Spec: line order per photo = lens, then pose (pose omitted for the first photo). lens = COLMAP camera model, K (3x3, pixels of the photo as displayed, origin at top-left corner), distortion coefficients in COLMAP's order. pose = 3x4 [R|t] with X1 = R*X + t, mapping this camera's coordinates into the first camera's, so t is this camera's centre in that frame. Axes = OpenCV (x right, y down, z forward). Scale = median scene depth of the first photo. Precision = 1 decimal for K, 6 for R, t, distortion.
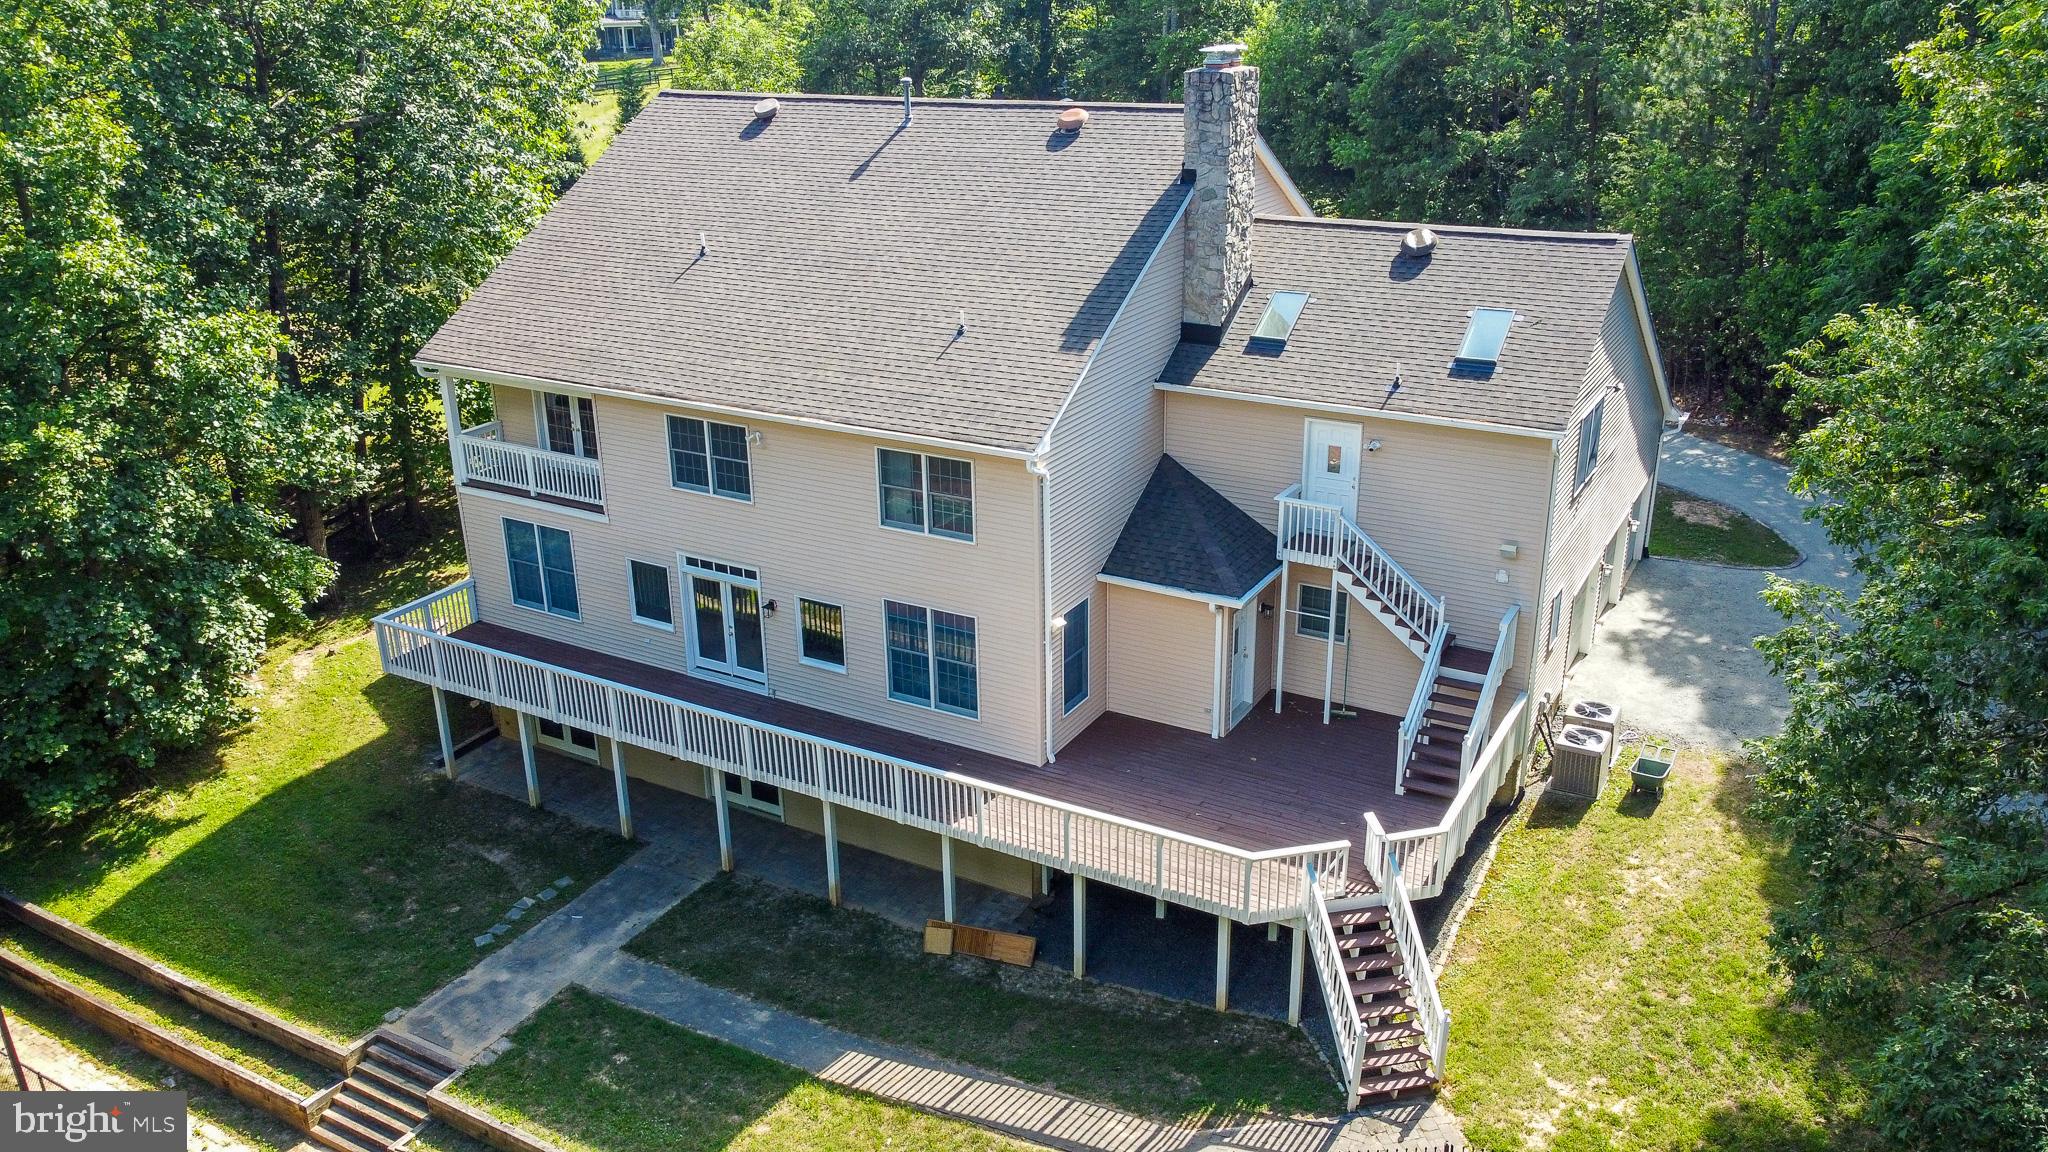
lens RADIAL K [[1557.1, 0, 1016.5], [0, 1557.1, 584.3], [0, 0, 1]] dist [0.004765, 0.003300]
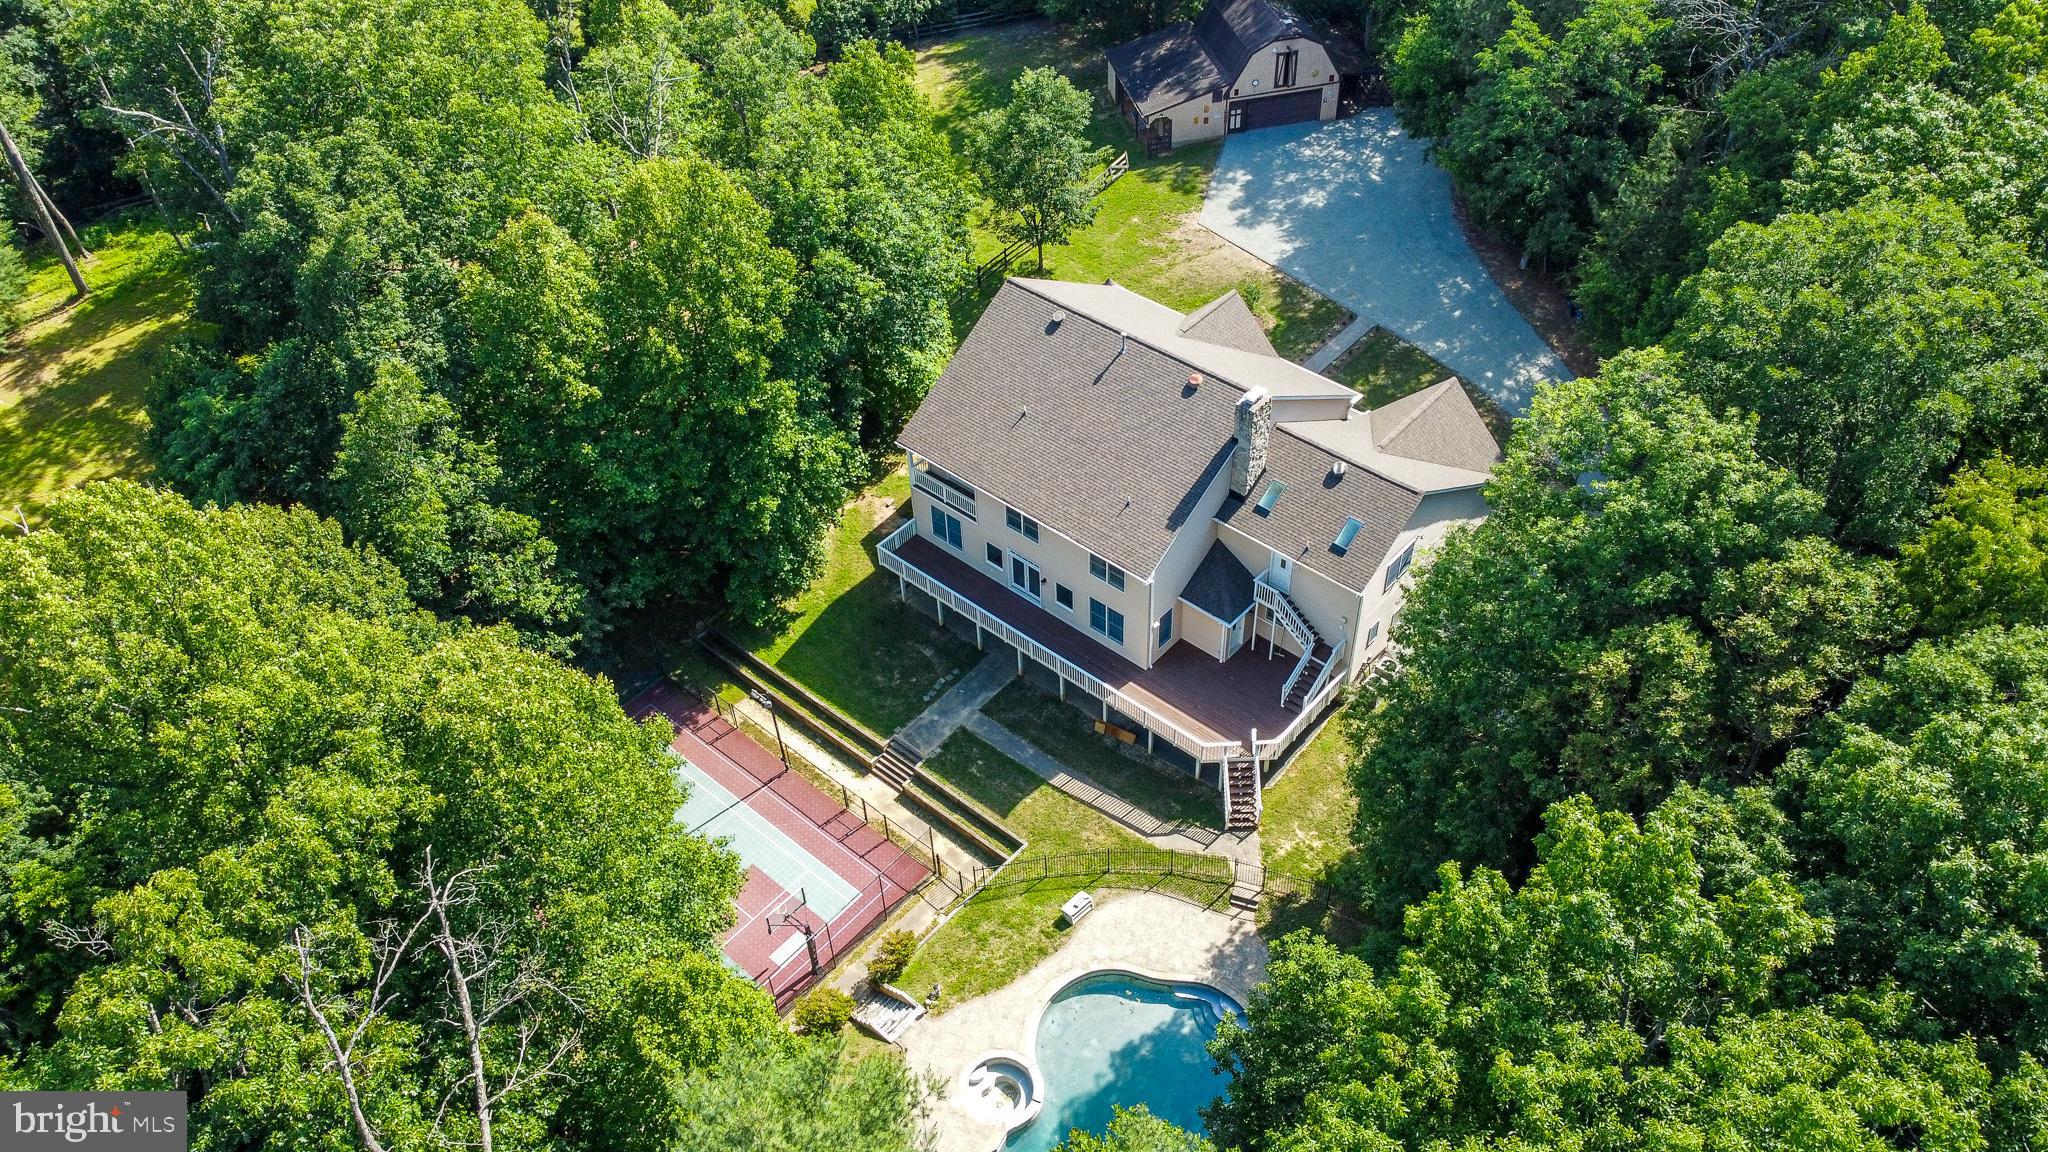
lens RADIAL K [[1557.1, 0, 1016.5], [0, 1557.1, 584.3], [0, 0, 1]] dist [0.004765, 0.003300]
pose [[0.980539, 0.122552, -0.153377, 0.177052], [-0.052163, 0.915789, 0.398259, -0.986577], [0.189268, -0.382508, 0.904359, -1.239780]]
